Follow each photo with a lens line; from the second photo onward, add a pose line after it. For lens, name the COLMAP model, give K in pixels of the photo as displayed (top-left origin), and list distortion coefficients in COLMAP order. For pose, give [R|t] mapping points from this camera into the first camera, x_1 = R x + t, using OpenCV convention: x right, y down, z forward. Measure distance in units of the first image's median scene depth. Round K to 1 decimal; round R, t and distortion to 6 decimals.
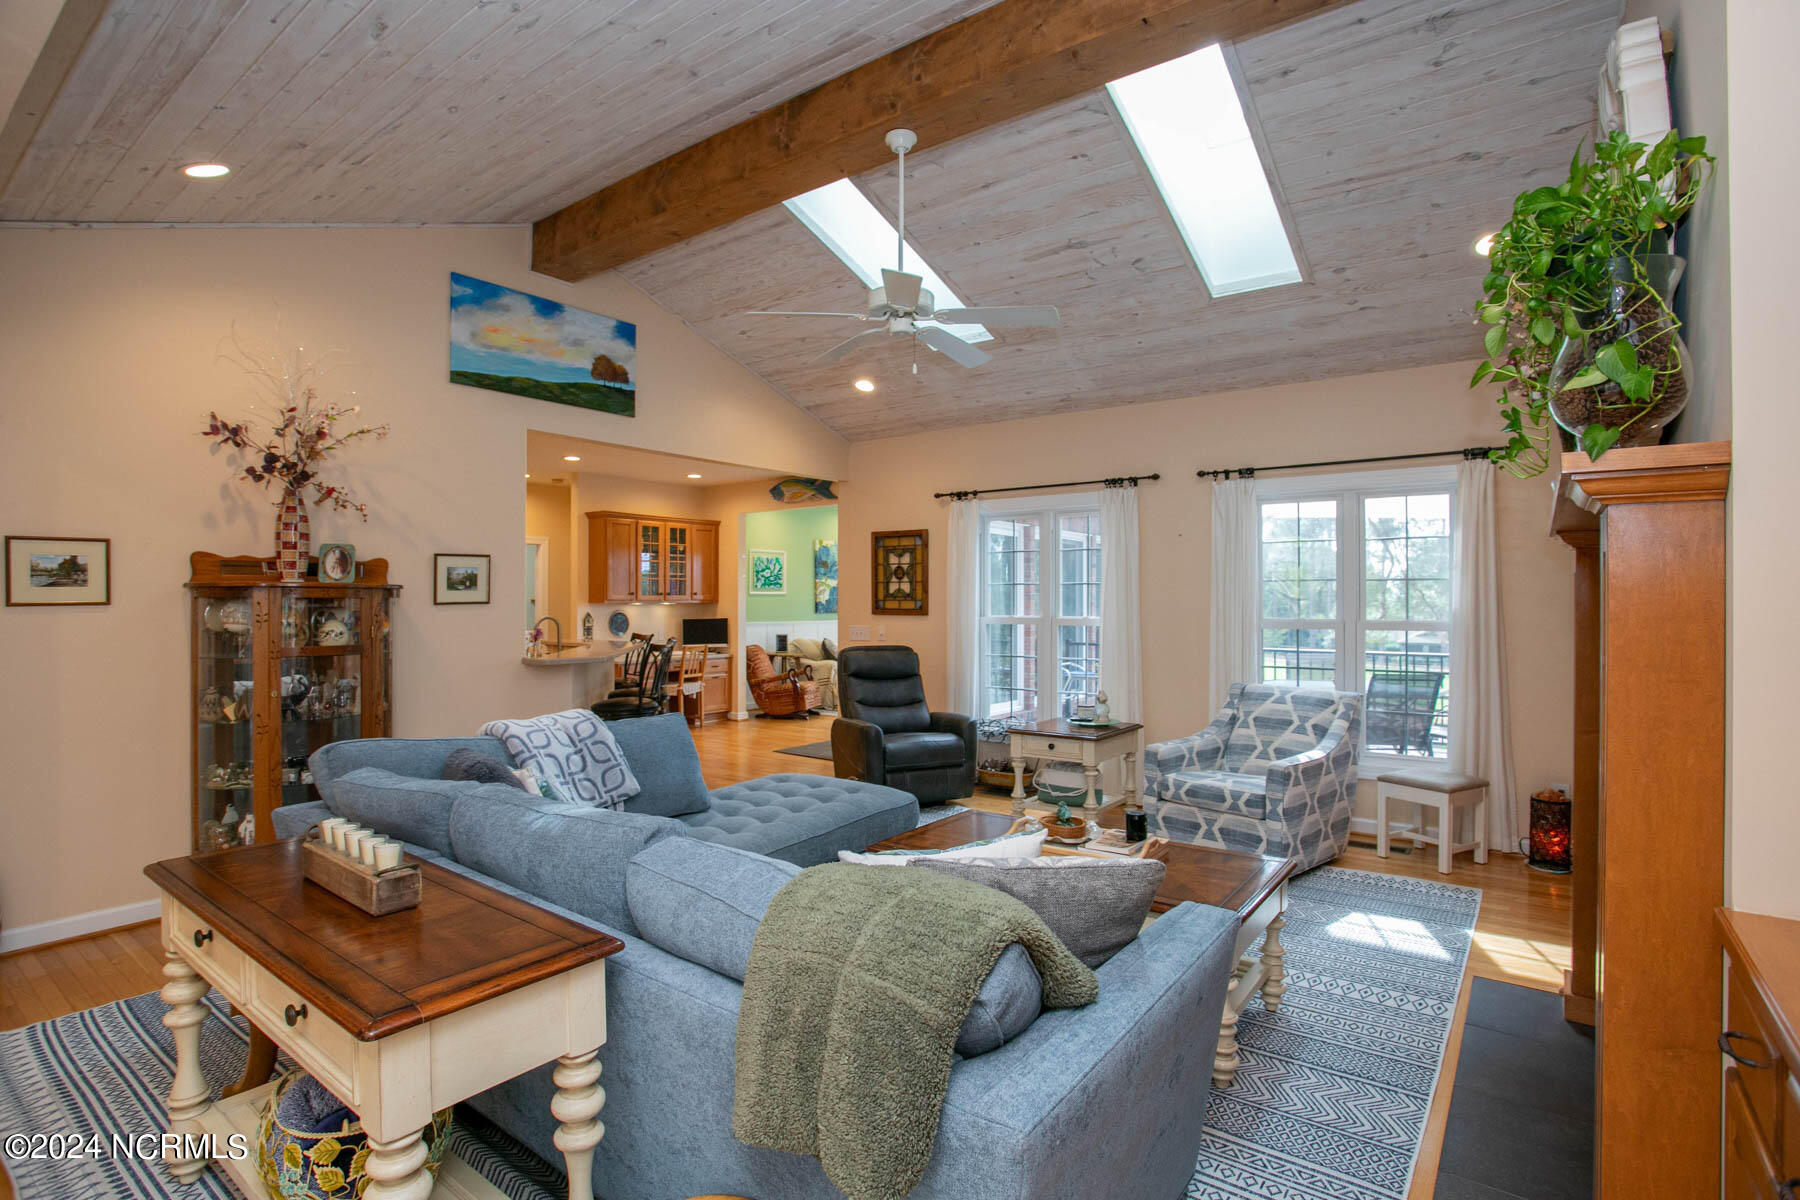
lens RADIAL K [[877.6, 0, 900.0], [0, 877.6, 600.0], [0, 0, 1]] dist [-0.042519, 0.000416]
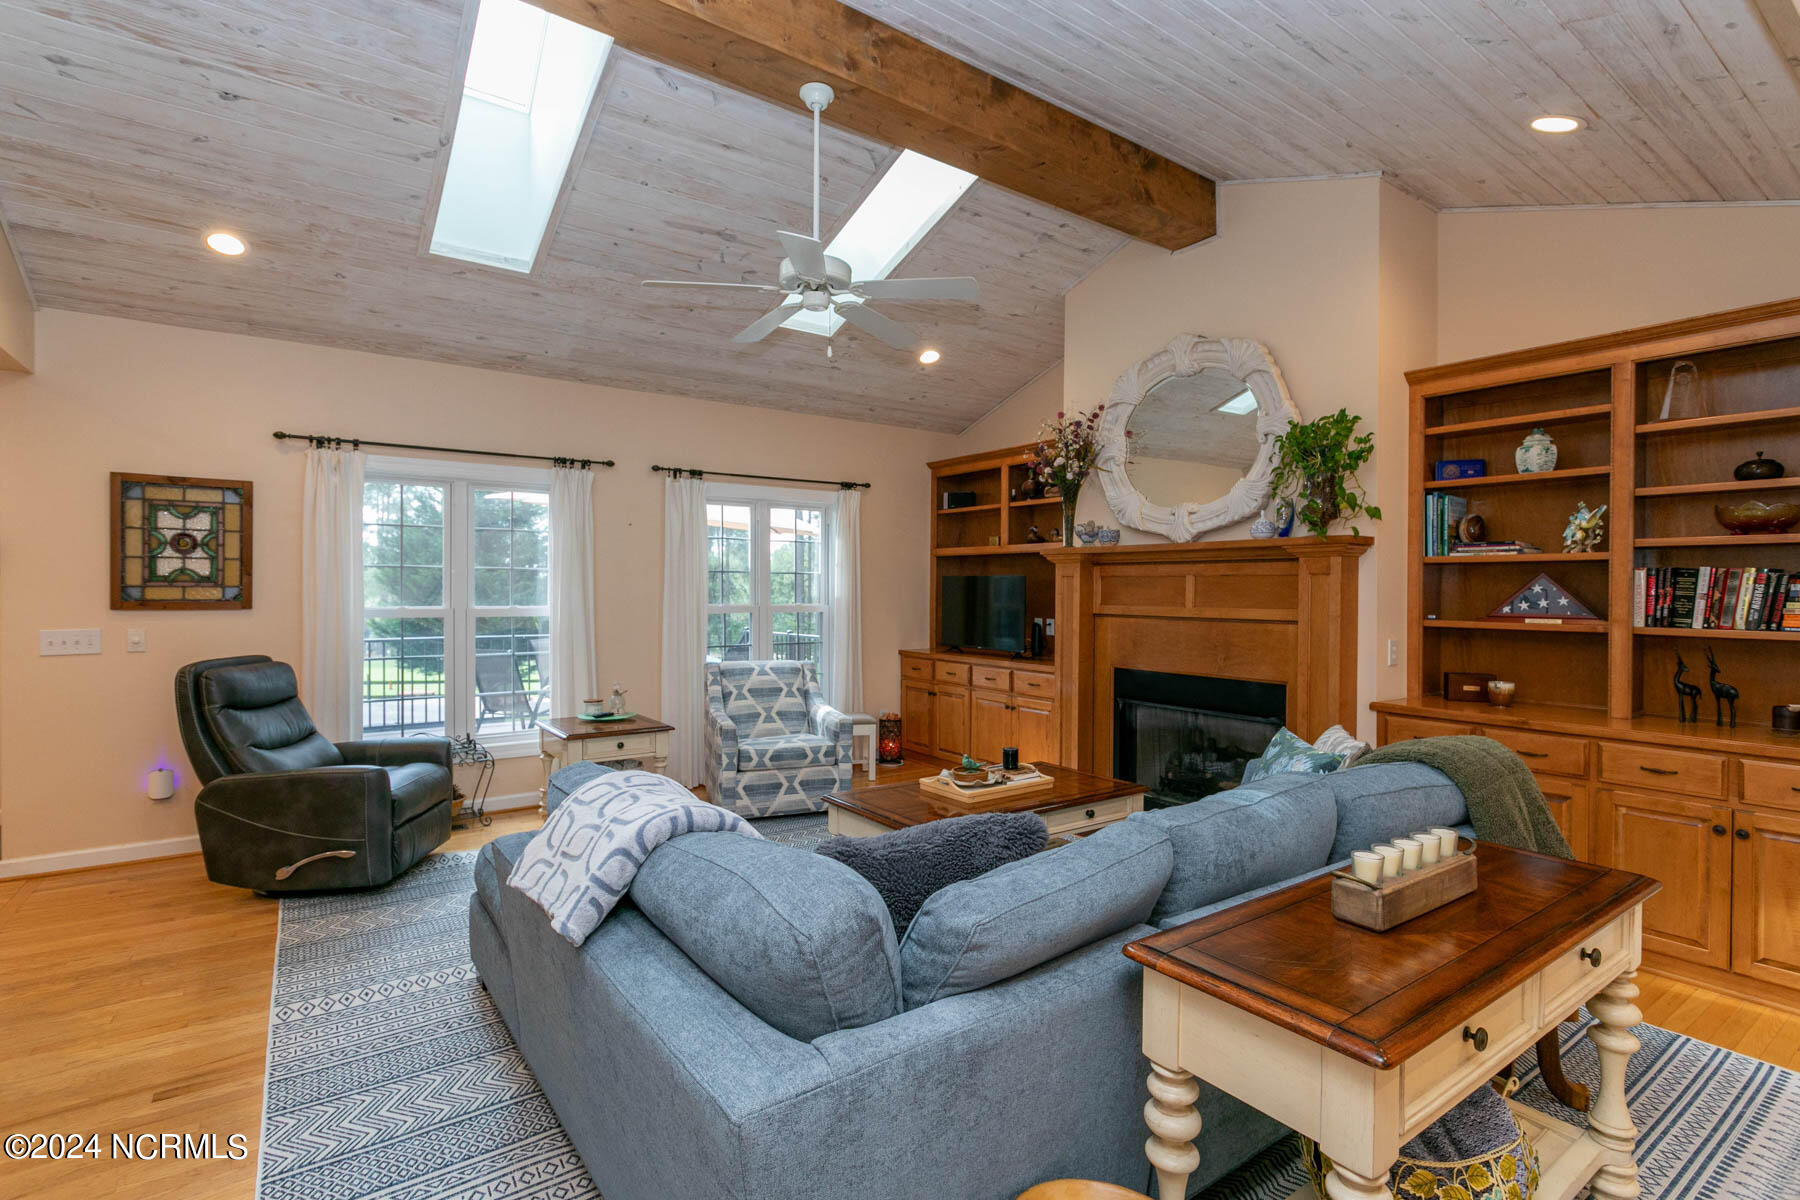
lens RADIAL K [[854.0, 0, 905.6], [0, 854.0, 596.8], [0, 0, 1]] dist [0.002549, 0.001473]
pose [[0.306183, -0.006438, 0.951951, -0.502280], [-0.004765, 0.999954, 0.008295, 0.000227], [-0.951961, -0.007076, 0.306138, 0.367480]]
